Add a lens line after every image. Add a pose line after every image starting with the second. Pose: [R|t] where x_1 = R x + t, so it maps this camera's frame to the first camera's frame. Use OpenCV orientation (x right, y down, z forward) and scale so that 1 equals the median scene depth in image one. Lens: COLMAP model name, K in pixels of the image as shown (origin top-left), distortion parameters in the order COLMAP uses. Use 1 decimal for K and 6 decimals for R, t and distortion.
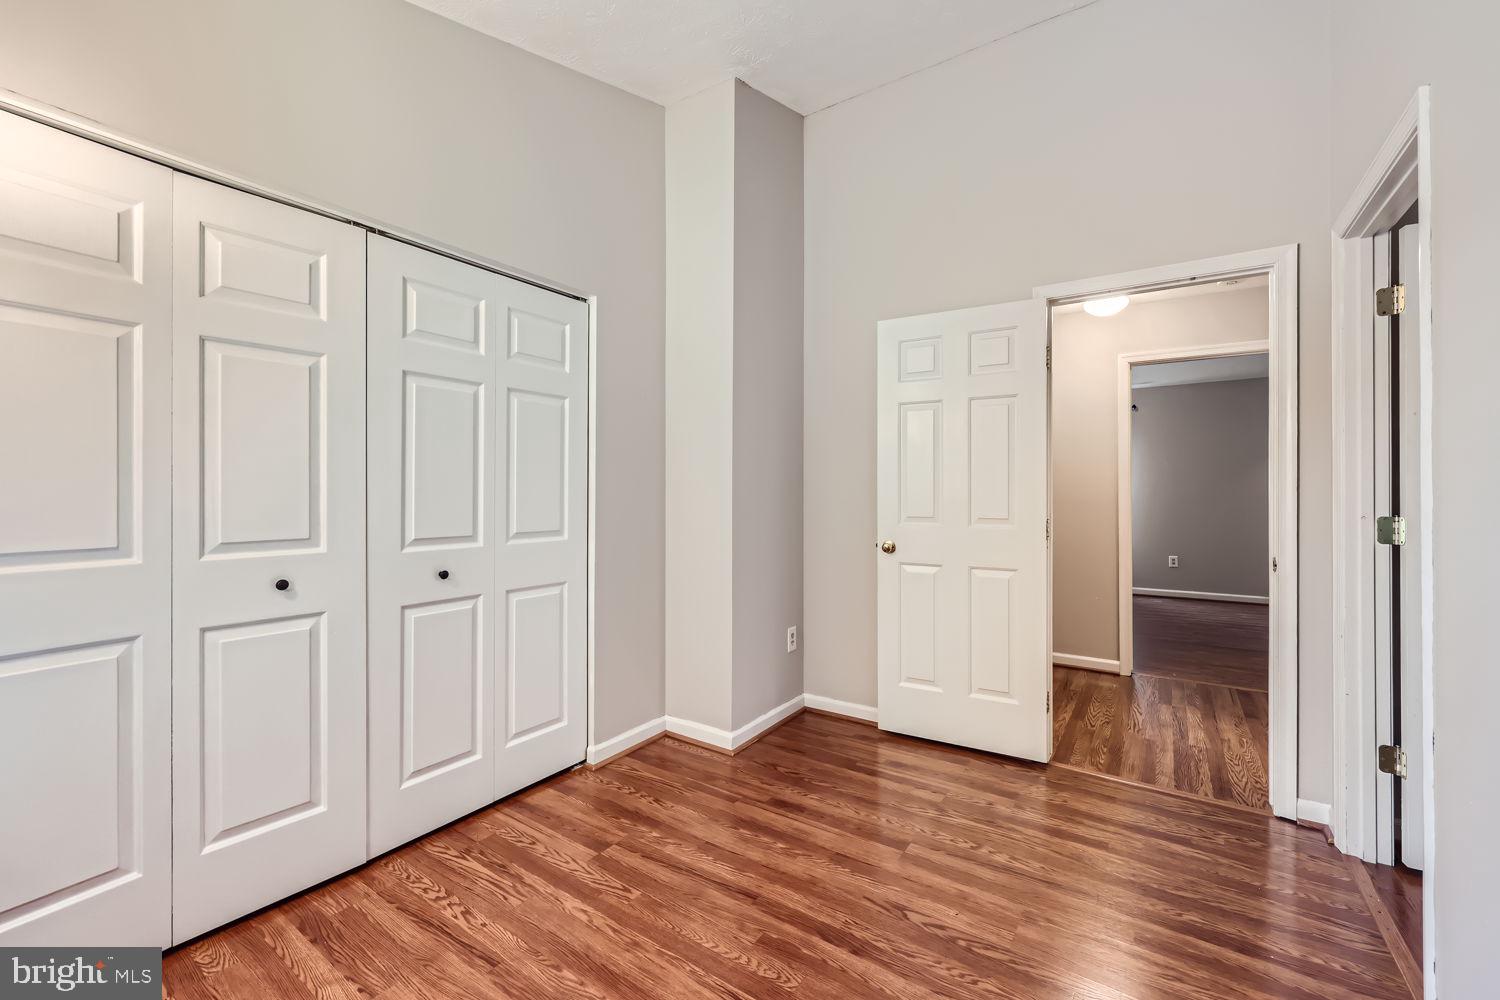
lens RADIAL K [[606.6, 0, 750.2], [0, 606.6, 492.6], [0, 0, 1]] dist [0.003745, -0.001682]
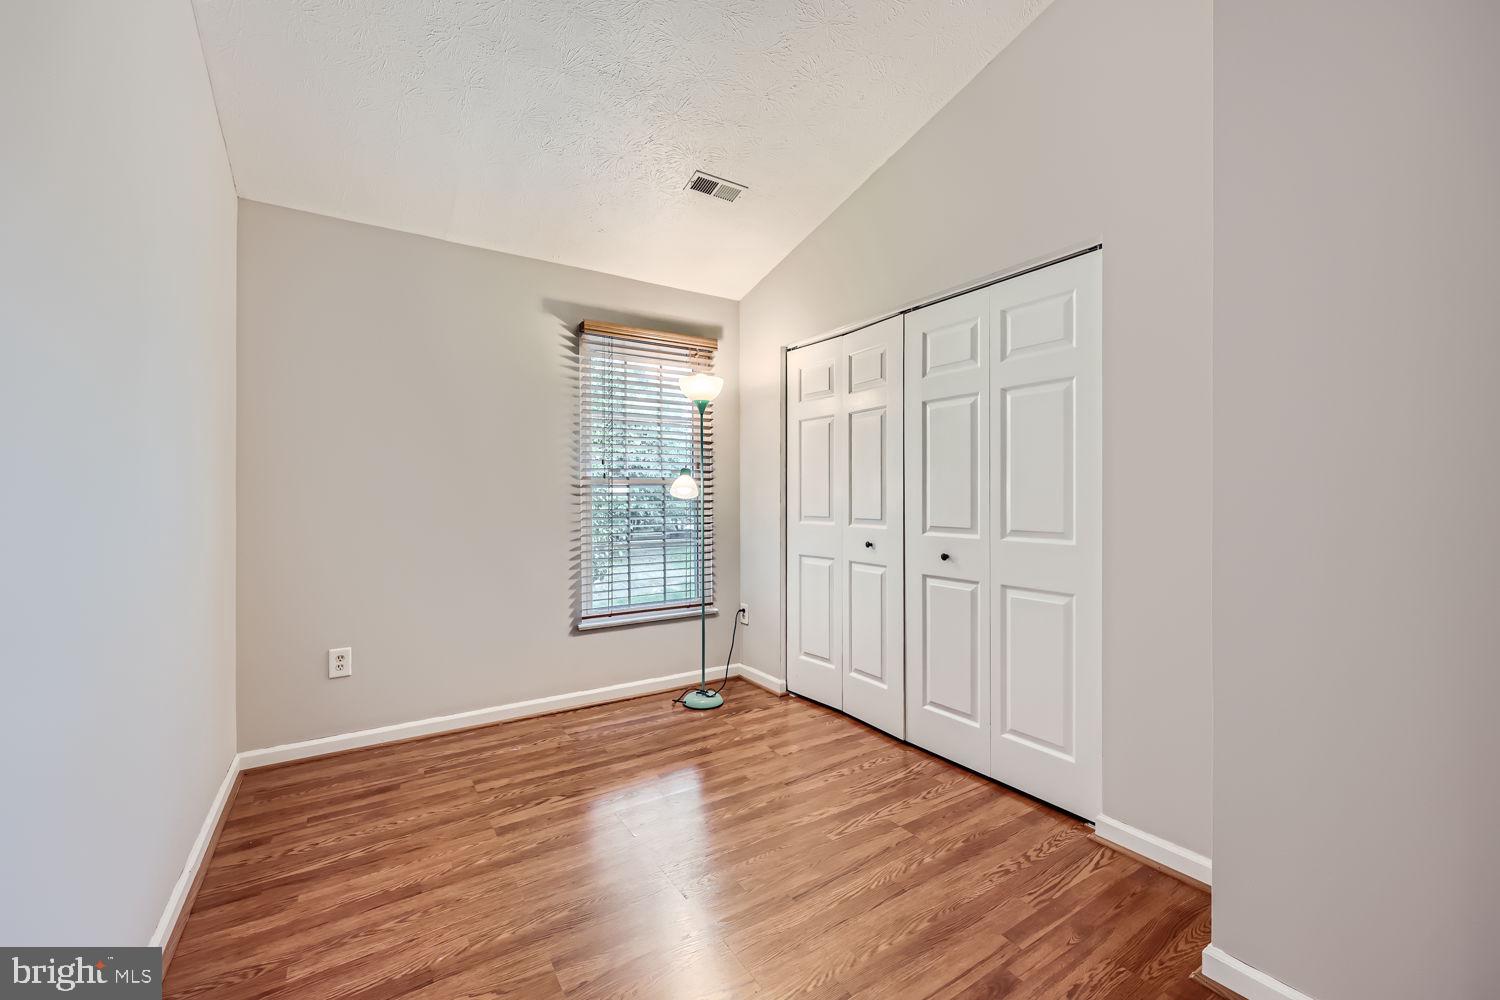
lens RADIAL K [[606.6, 0, 749.6], [0, 606.6, 495.9], [0, 0, 1]] dist [0.003745, -0.001682]
pose [[-0.388815, -0.003733, -0.921308, 0.799914], [0.004841, 0.999970, -0.006095, 0.016047], [0.921303, -0.006830, -0.388785, 1.116074]]
